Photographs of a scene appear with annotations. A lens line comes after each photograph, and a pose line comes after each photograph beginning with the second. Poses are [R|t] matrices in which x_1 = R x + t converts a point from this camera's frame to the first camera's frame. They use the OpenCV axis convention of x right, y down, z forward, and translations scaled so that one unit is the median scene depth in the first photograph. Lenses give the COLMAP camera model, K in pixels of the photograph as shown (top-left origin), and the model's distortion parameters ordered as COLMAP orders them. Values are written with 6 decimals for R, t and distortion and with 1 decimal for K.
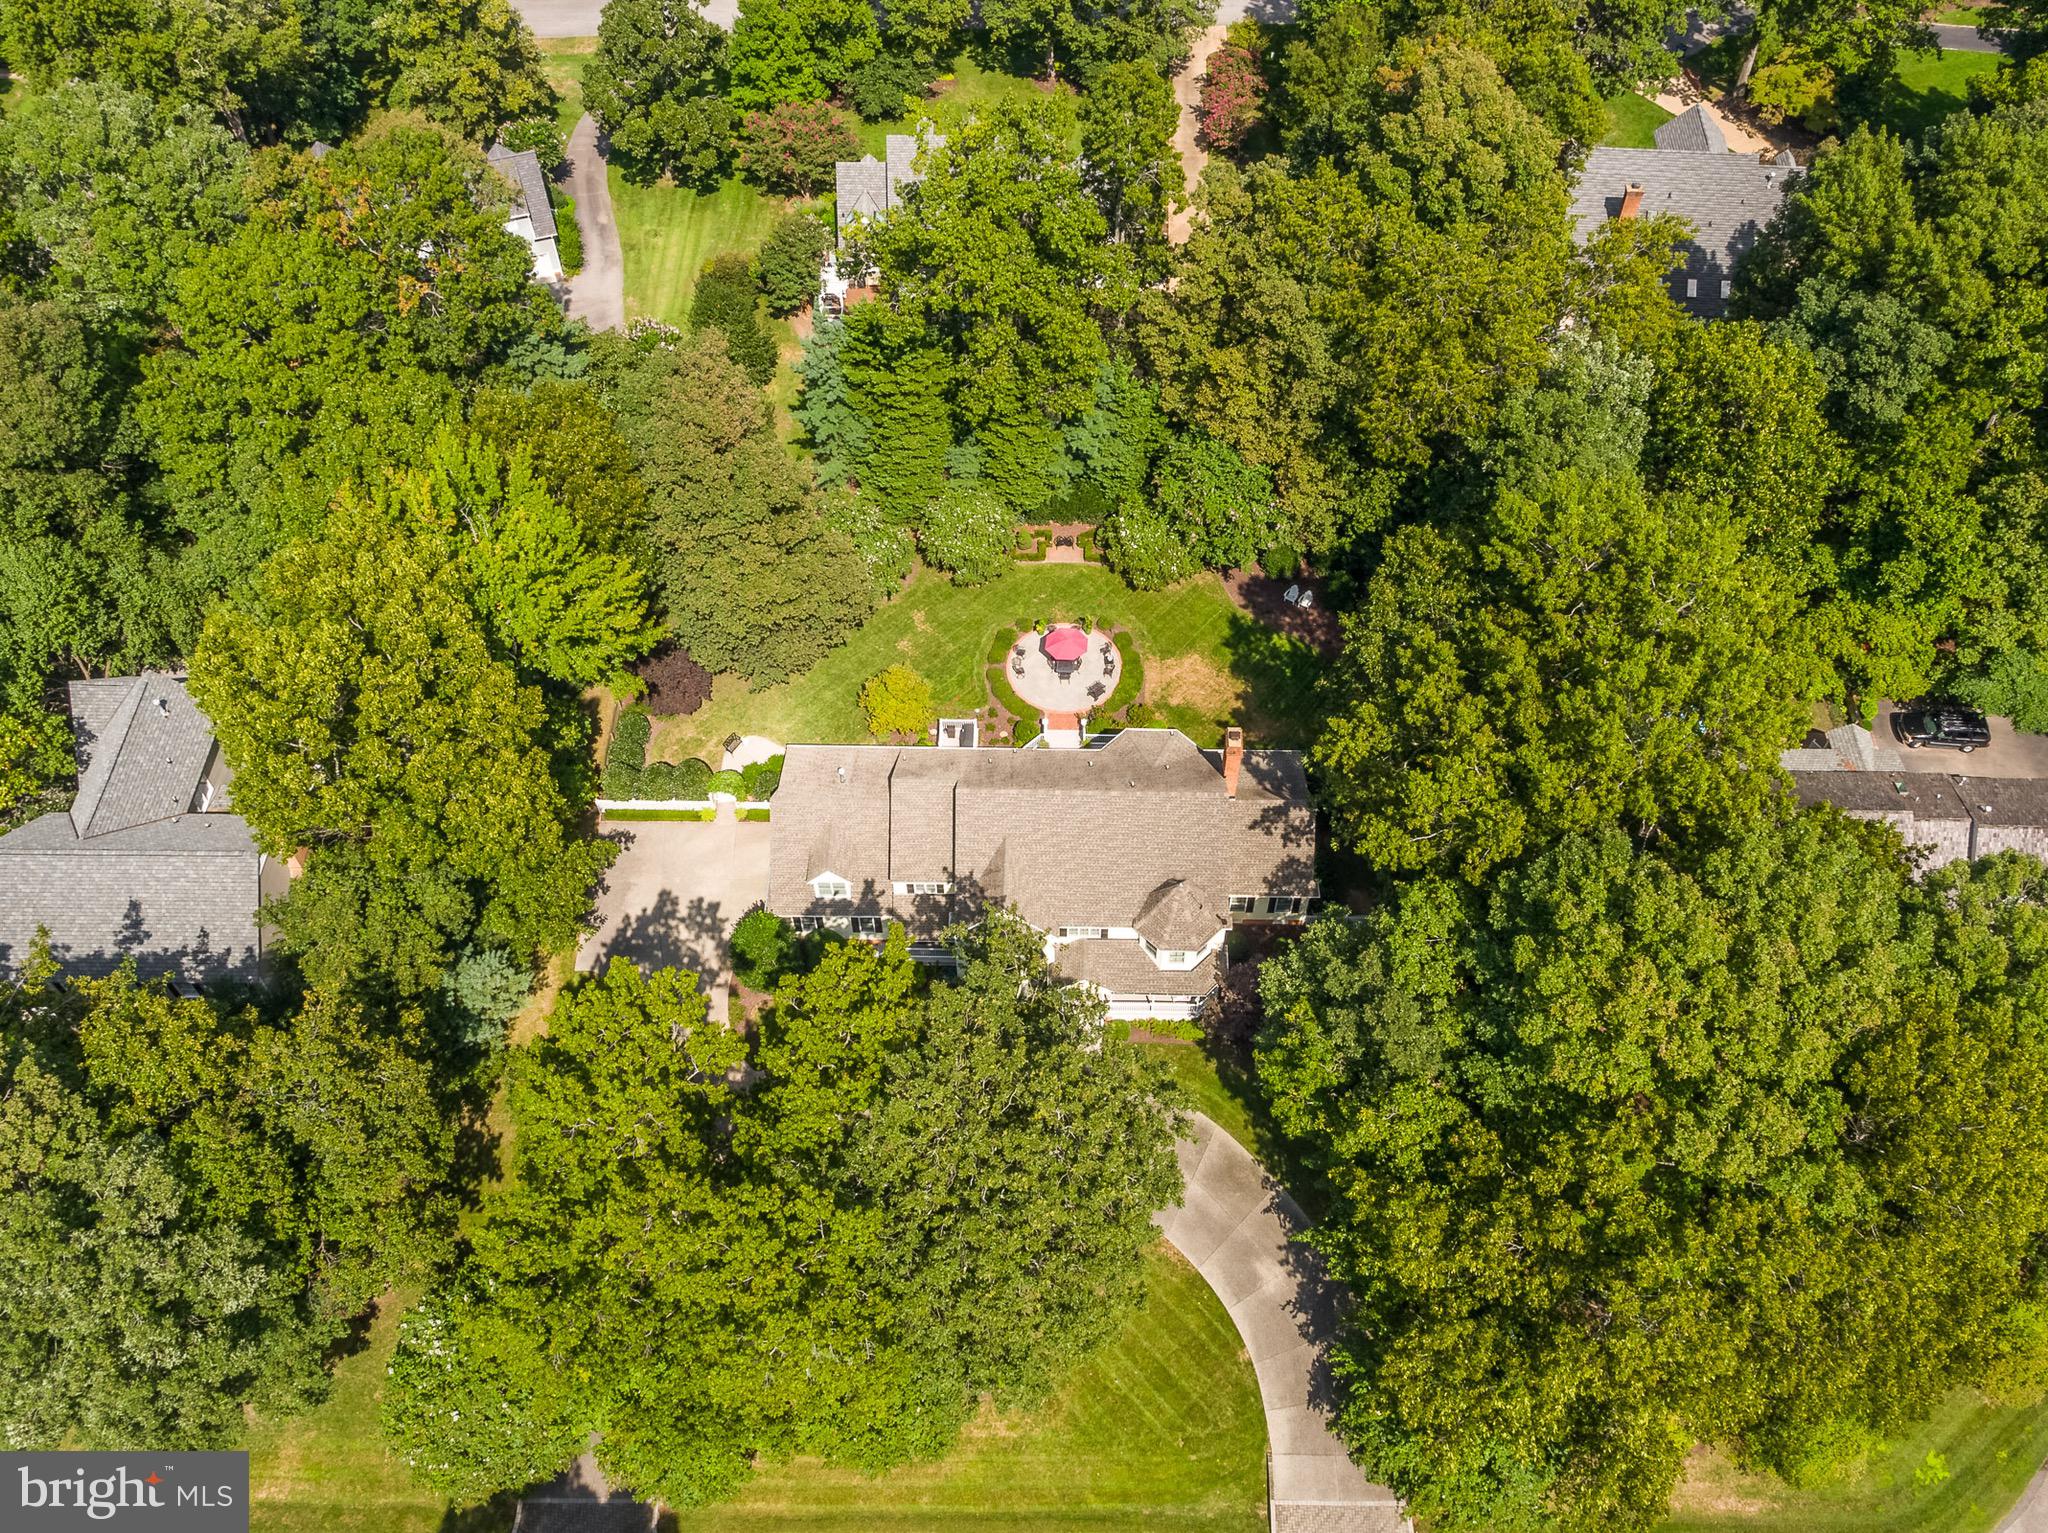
lens RADIAL K [[1446.2, 0, 1021.7], [0, 1446.2, 772.4], [0, 0, 1]] dist [0.002937, 0.003500]
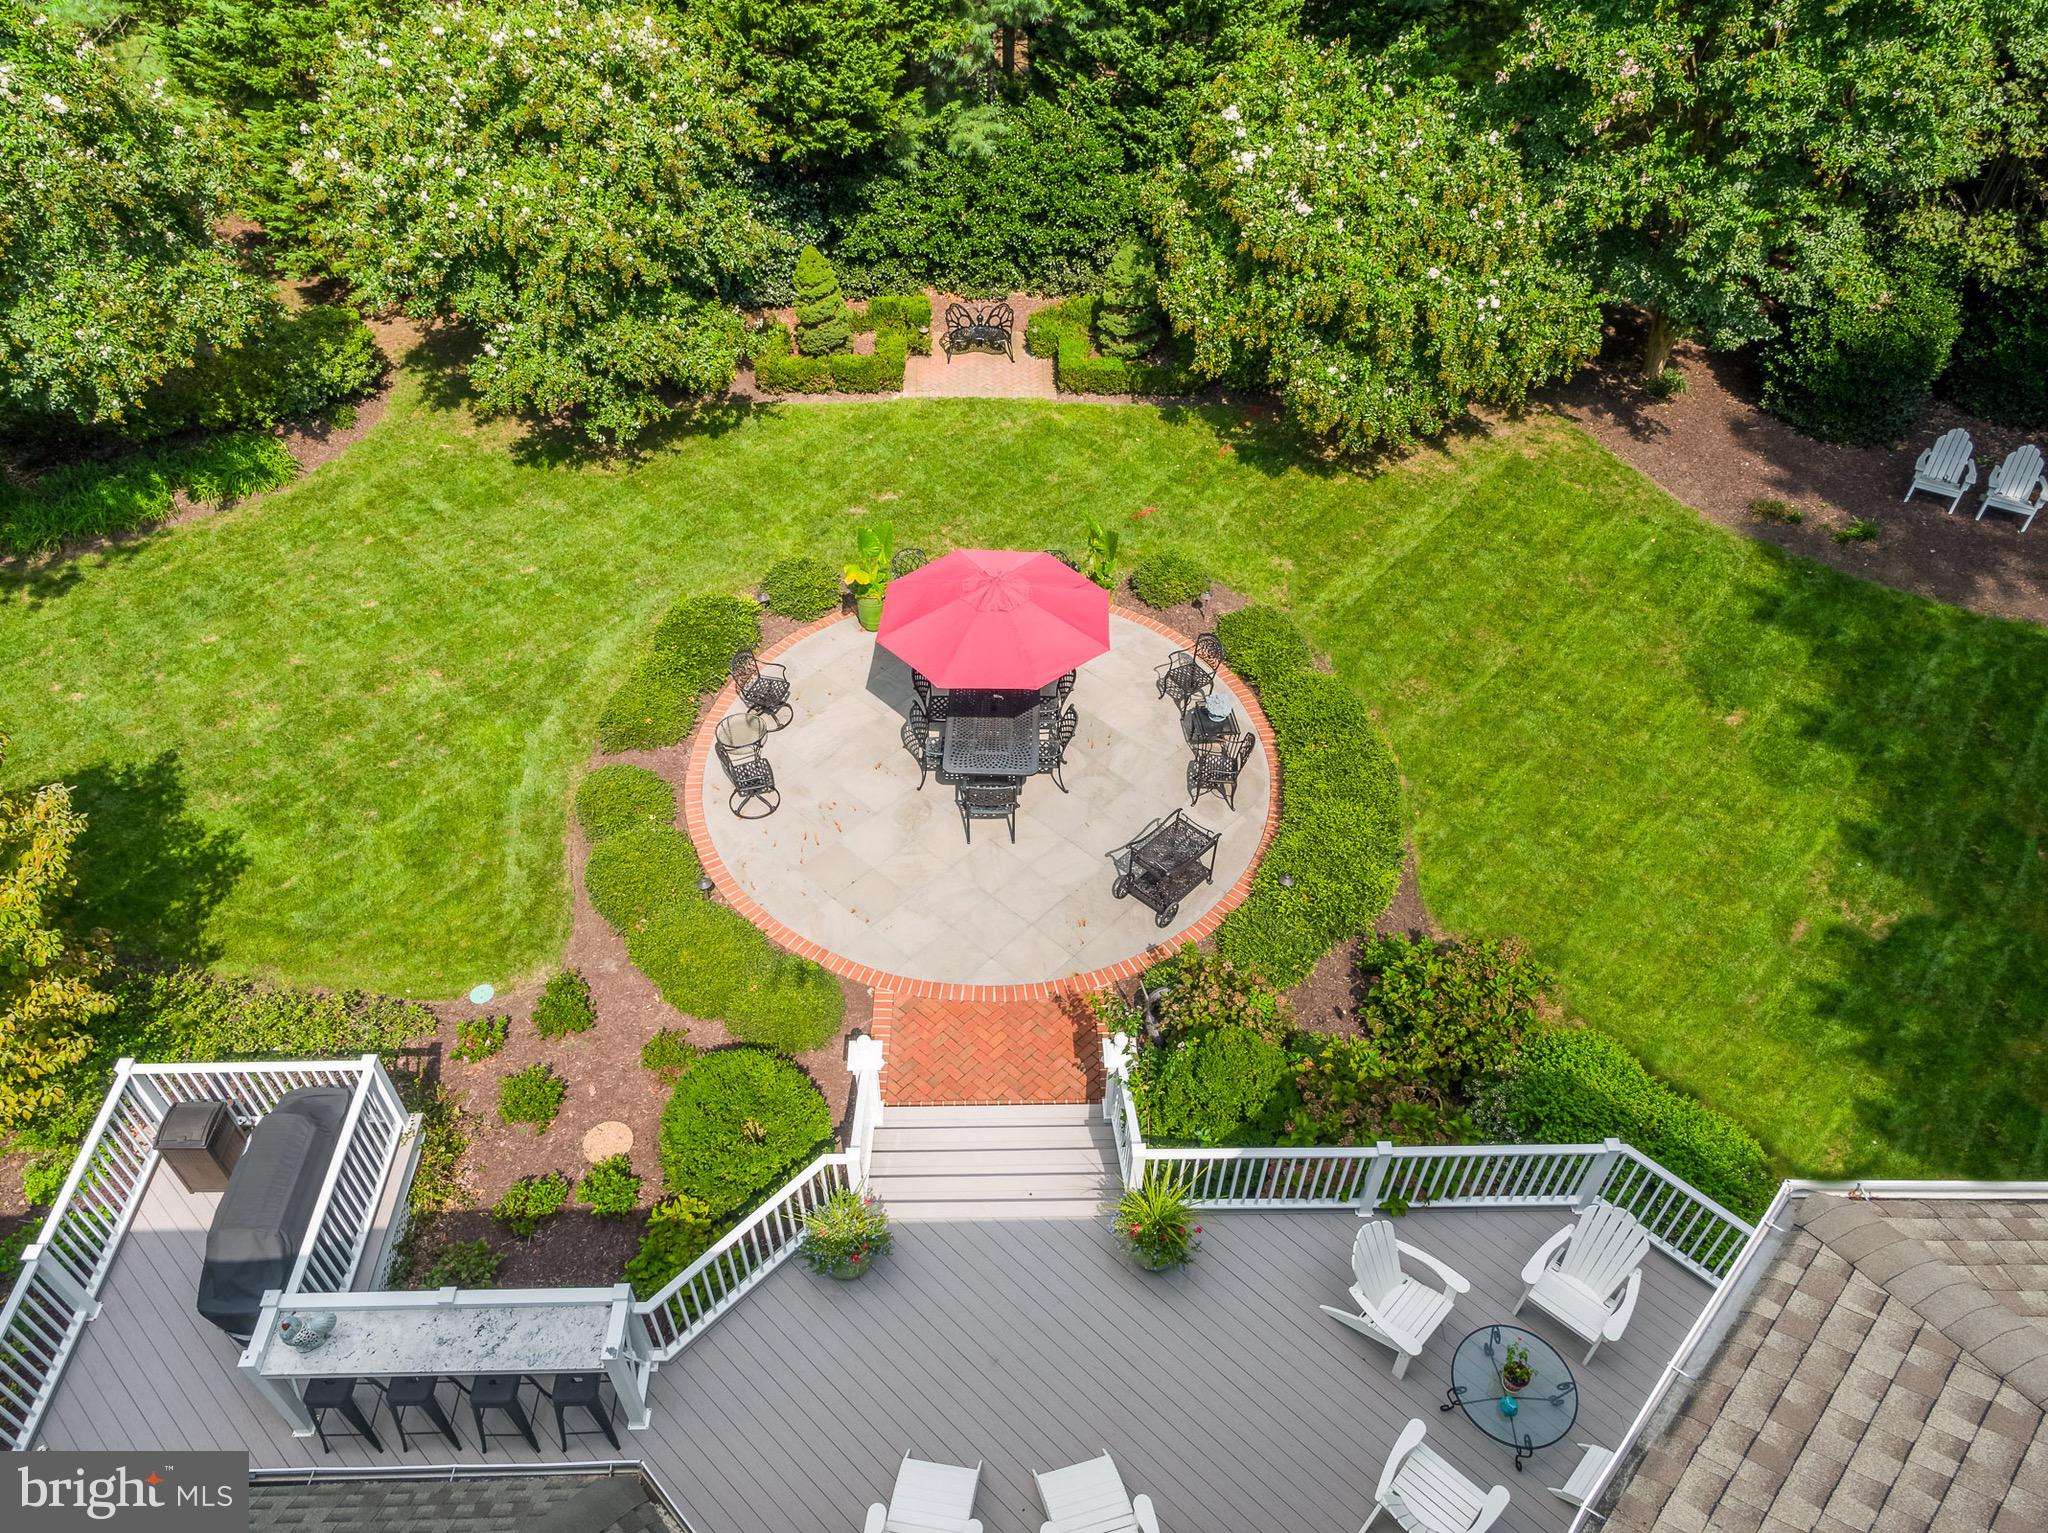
lens RADIAL K [[1446.2, 0, 1021.7], [0, 1446.2, 772.4], [0, 0, 1]] dist [0.002937, 0.003500]
pose [[0.998545, -0.015129, 0.051754, 0.024057], [0.024574, 0.982039, -0.187069, -0.034433], [-0.047995, 0.188069, 0.980982, 0.809474]]
